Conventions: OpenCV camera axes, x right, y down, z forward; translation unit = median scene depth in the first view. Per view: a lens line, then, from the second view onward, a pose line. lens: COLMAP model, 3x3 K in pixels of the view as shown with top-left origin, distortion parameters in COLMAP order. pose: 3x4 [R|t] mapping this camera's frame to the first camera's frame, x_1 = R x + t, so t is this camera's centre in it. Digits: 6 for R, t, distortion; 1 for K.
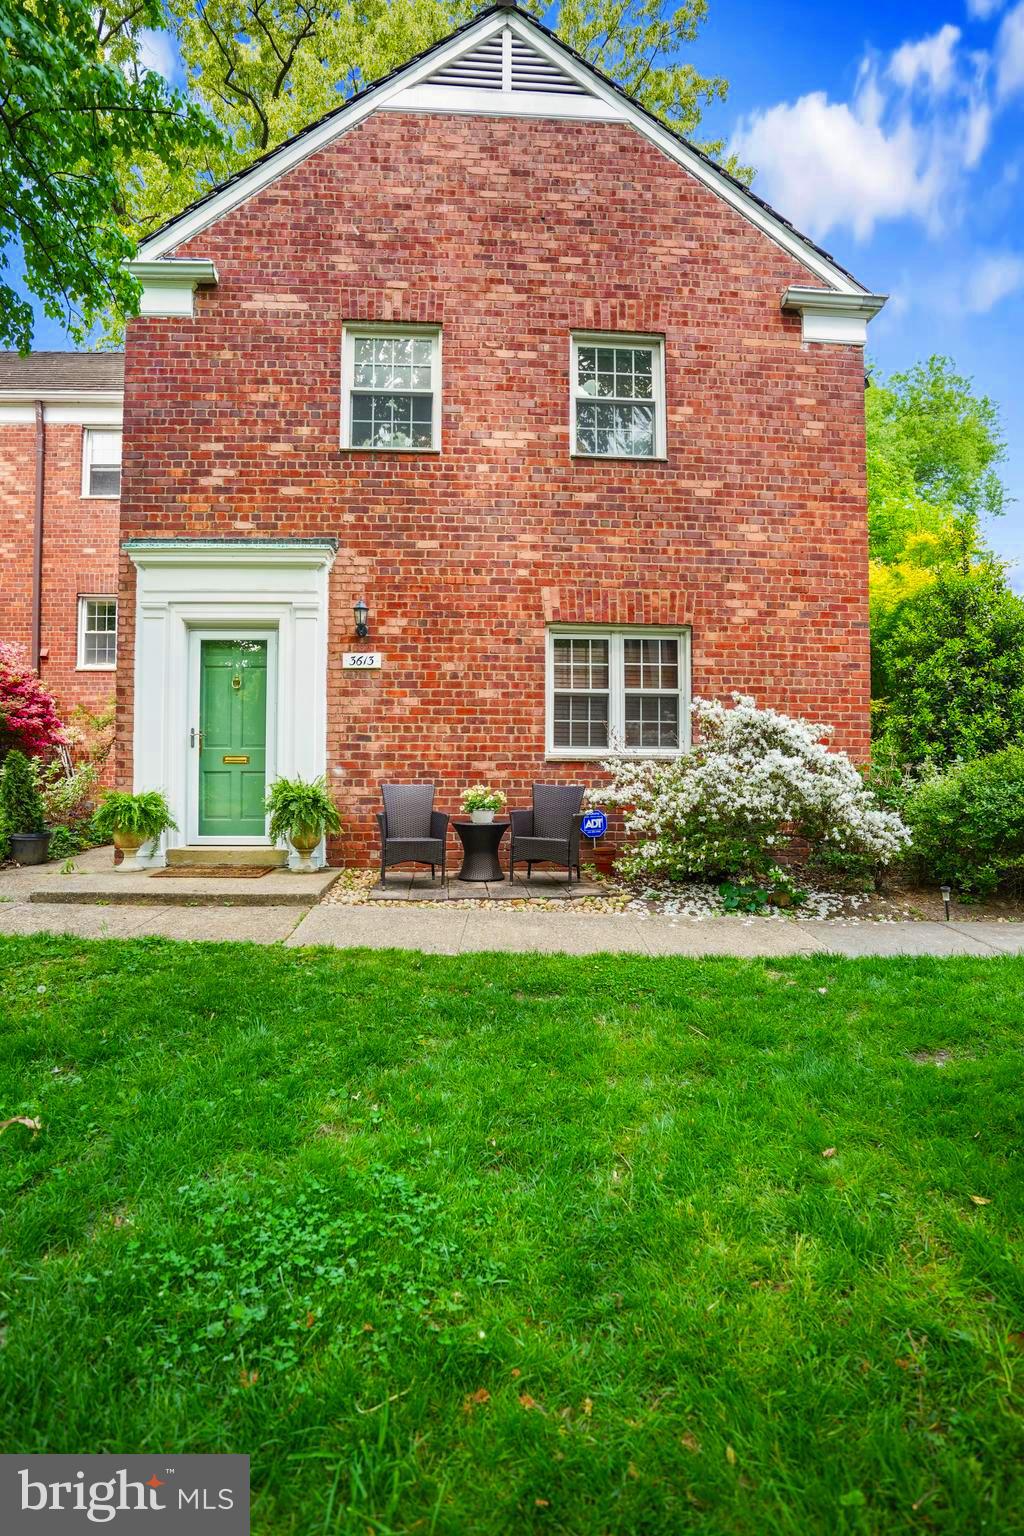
lens RADIAL K [[718.6, 0, 512.0], [0, 718.6, 768.0], [0, 0, 1]] dist [-0.096155, 0.046537]
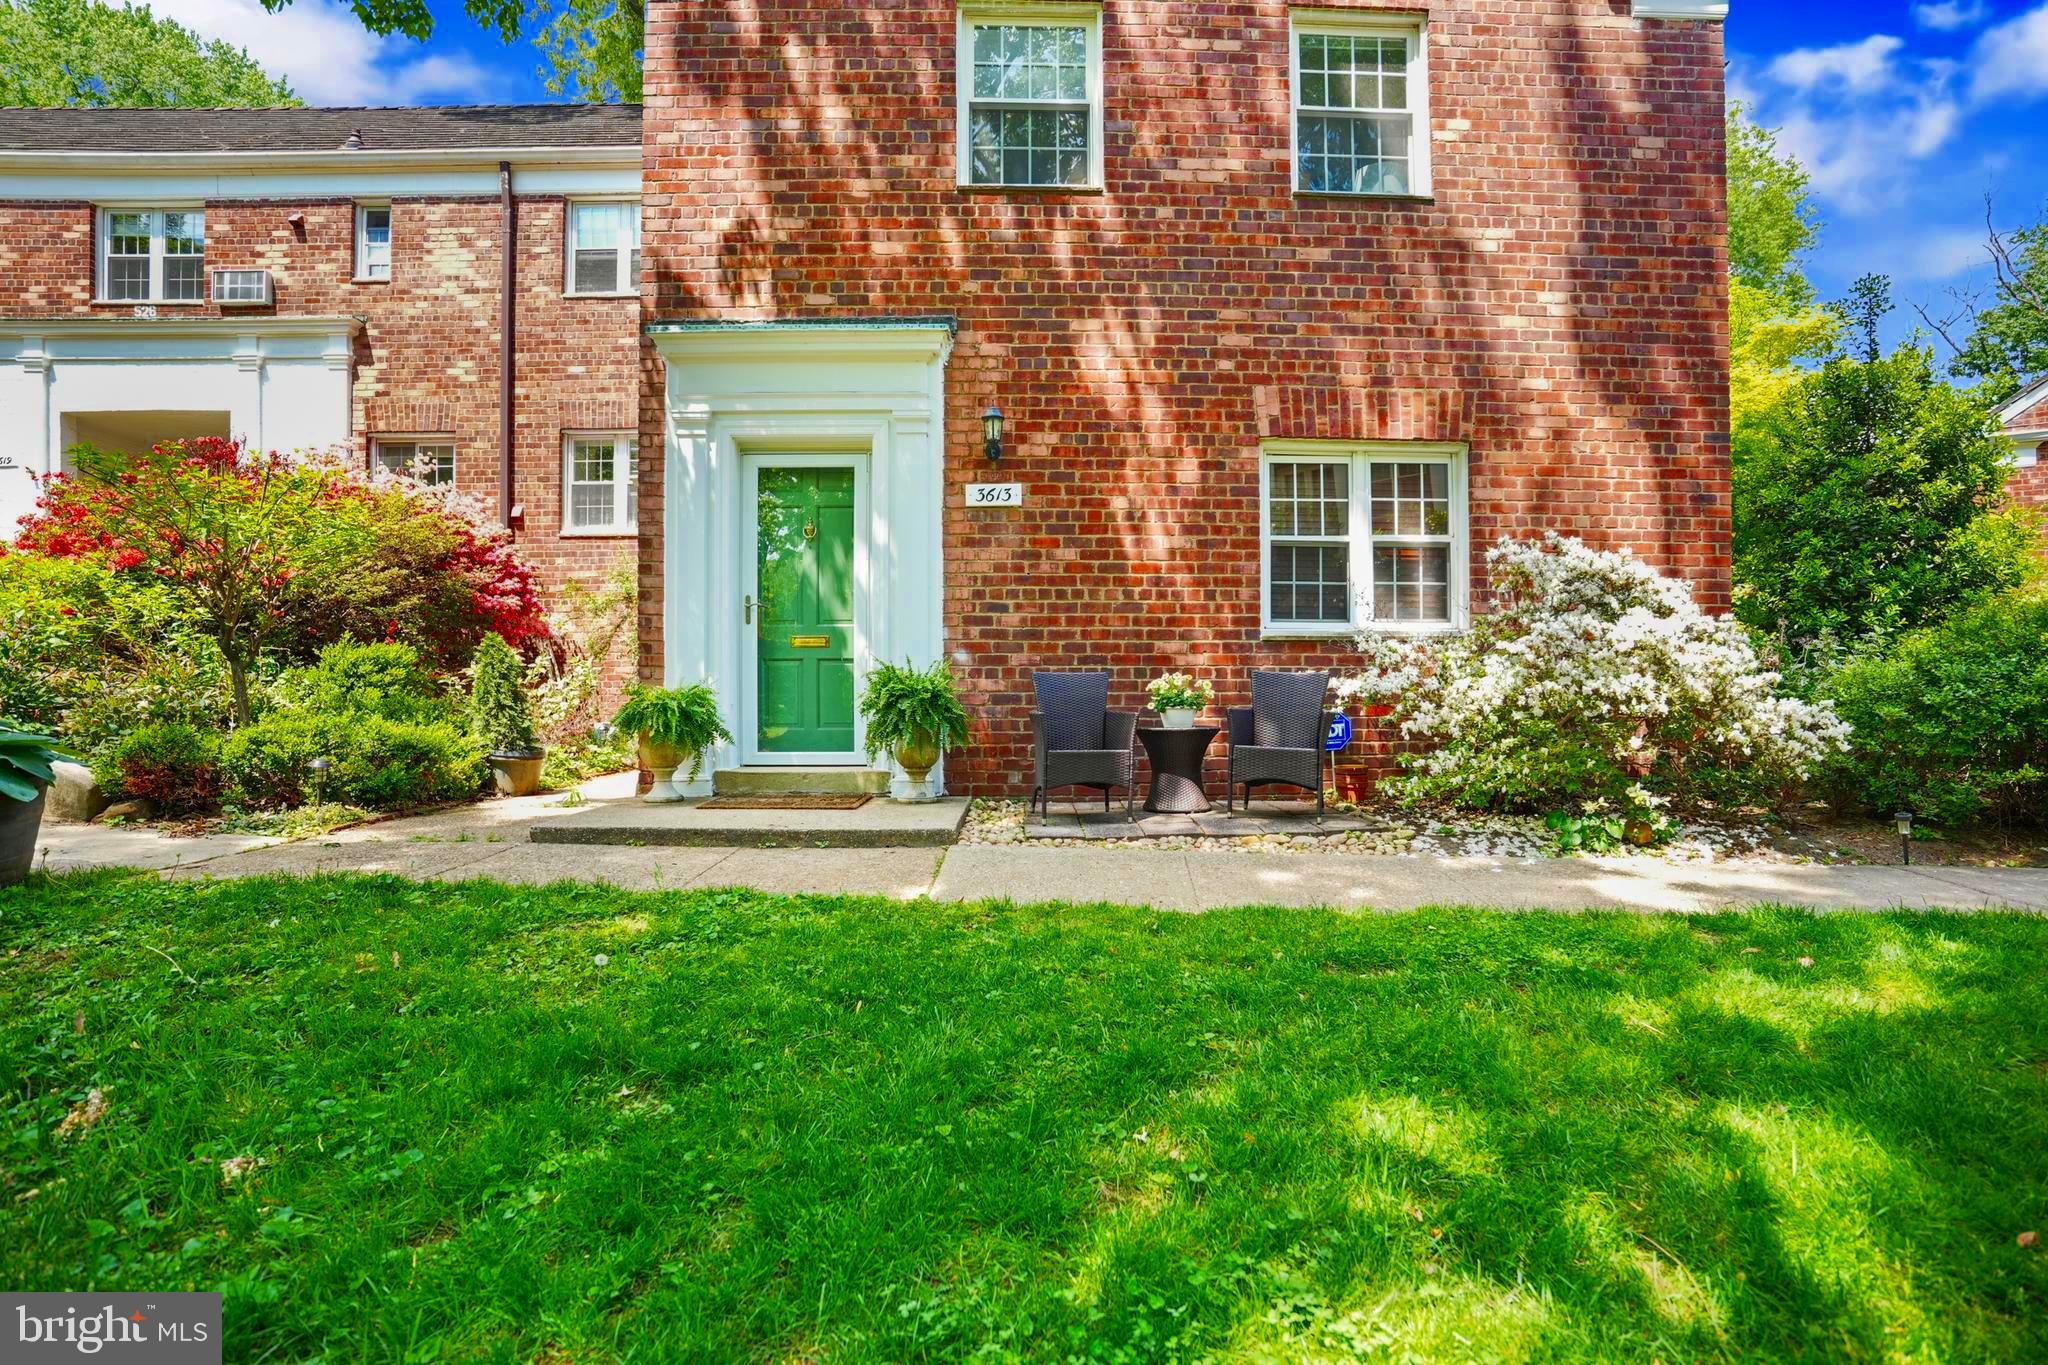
lens RADIAL K [[965.6, 0, 1088.8], [0, 965.6, 701.7], [0, 0, 1]] dist [-0.085850, 0.035811]
pose [[0.999410, -0.007028, -0.033625, -0.088743], [0.007608, 0.999824, 0.017159, 0.032971], [0.033498, -0.017405, 0.999287, 0.076801]]
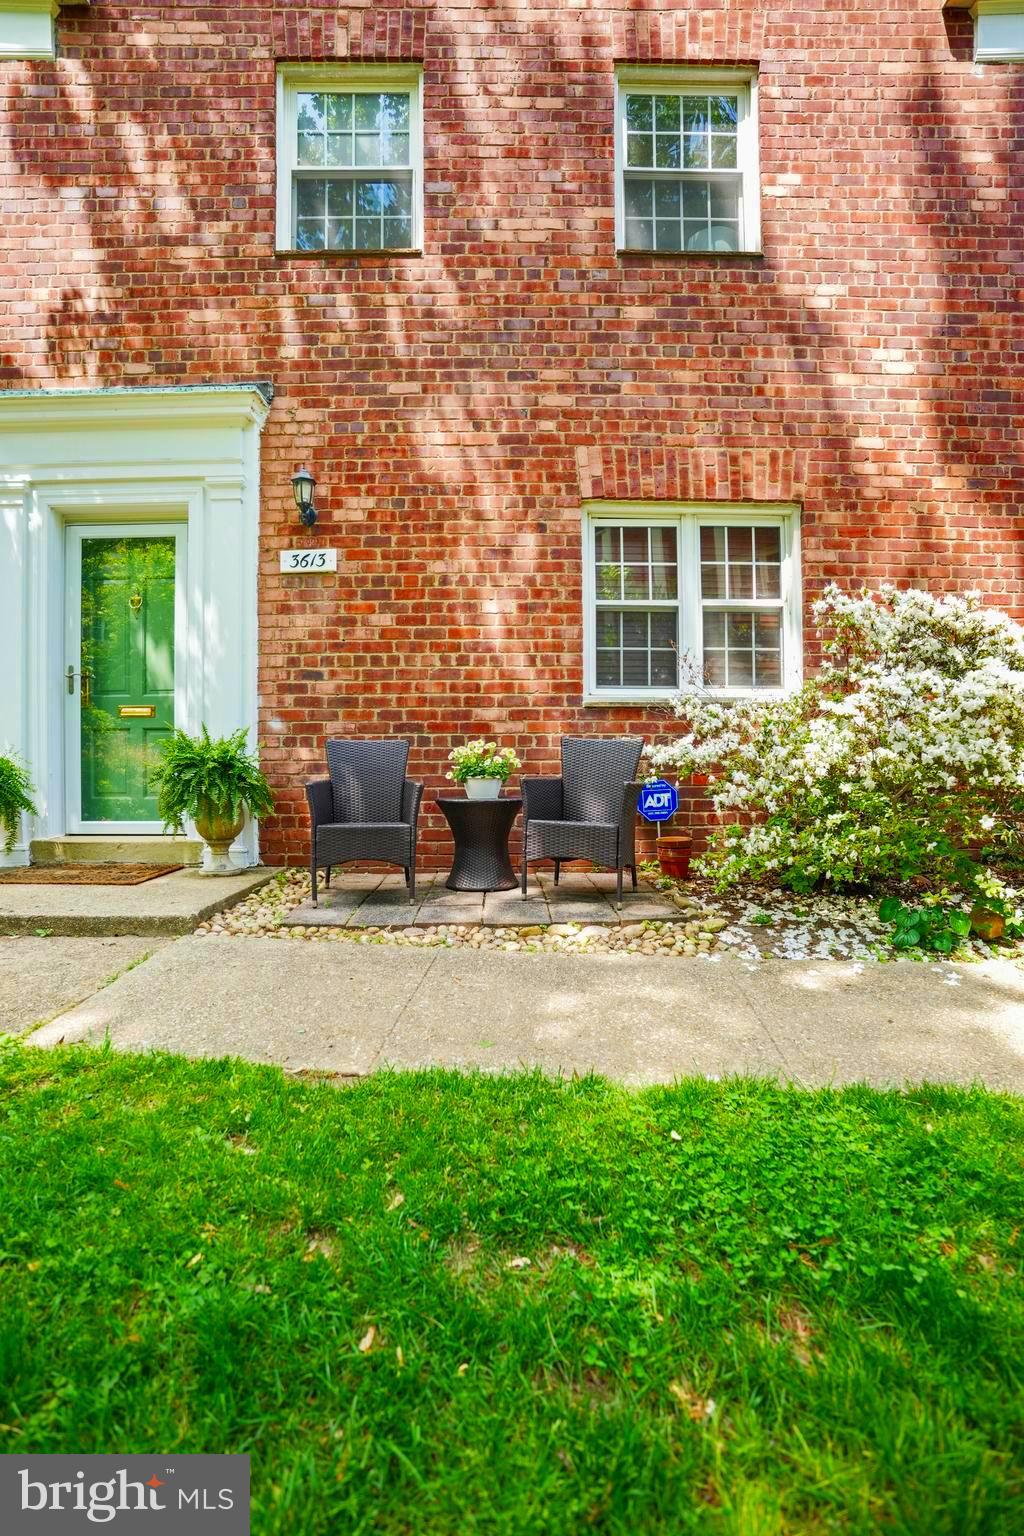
lens RADIAL K [[724.2, 0, 523.6], [0, 724.2, 766.0], [0, 0, 1]] dist [-0.085850, 0.035811]
pose [[0.997963, -0.008282, -0.063251, 0.033665], [0.009306, 0.999830, 0.015906, 0.034660], [0.063108, -0.016463, 0.997871, 0.333799]]
